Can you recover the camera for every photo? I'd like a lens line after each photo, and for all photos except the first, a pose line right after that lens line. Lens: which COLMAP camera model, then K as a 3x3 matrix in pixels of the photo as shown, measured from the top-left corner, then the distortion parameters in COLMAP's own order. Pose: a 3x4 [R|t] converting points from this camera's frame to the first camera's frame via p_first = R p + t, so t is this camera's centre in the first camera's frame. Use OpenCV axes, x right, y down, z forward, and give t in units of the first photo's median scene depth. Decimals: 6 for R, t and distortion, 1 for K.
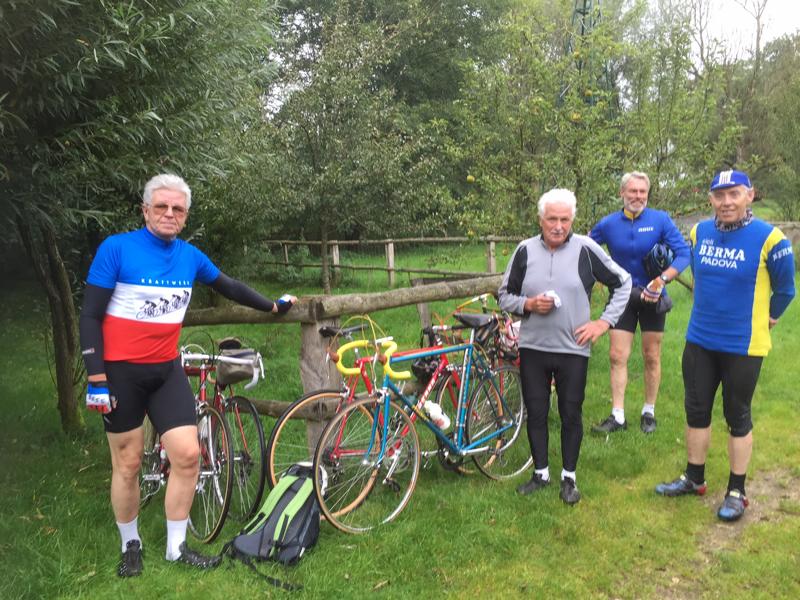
lens RADIAL K [[685.1, 0, 400.0], [0, 685.1, 300.0], [0, 0, 1]] dist [0.079058, -0.110874]
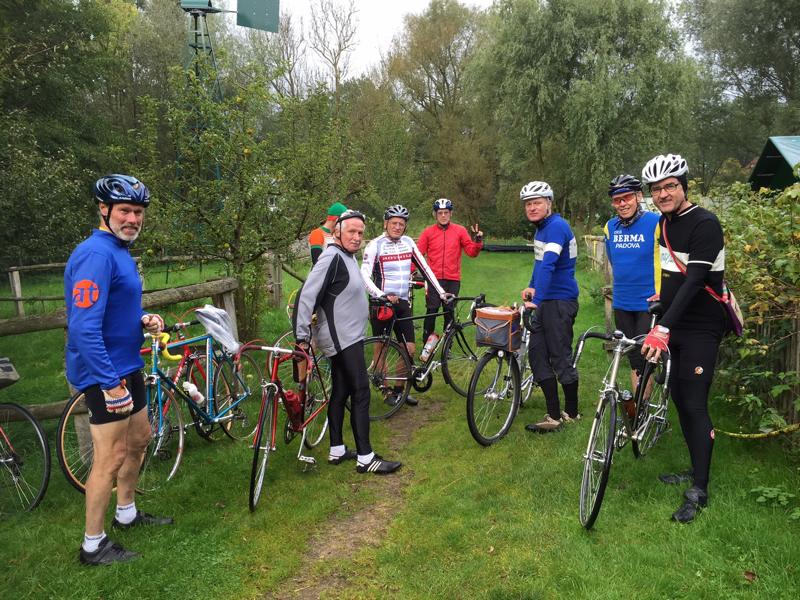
lens RADIAL K [[685.1, 0, 400.0], [0, 685.1, 300.0], [0, 0, 1]] dist [0.079058, -0.110874]
pose [[0.851923, -0.073659, 0.518461, -0.248200], [0.091313, 0.995785, -0.008571, 0.045050], [-0.515645, 0.054644, 0.855058, -0.244079]]
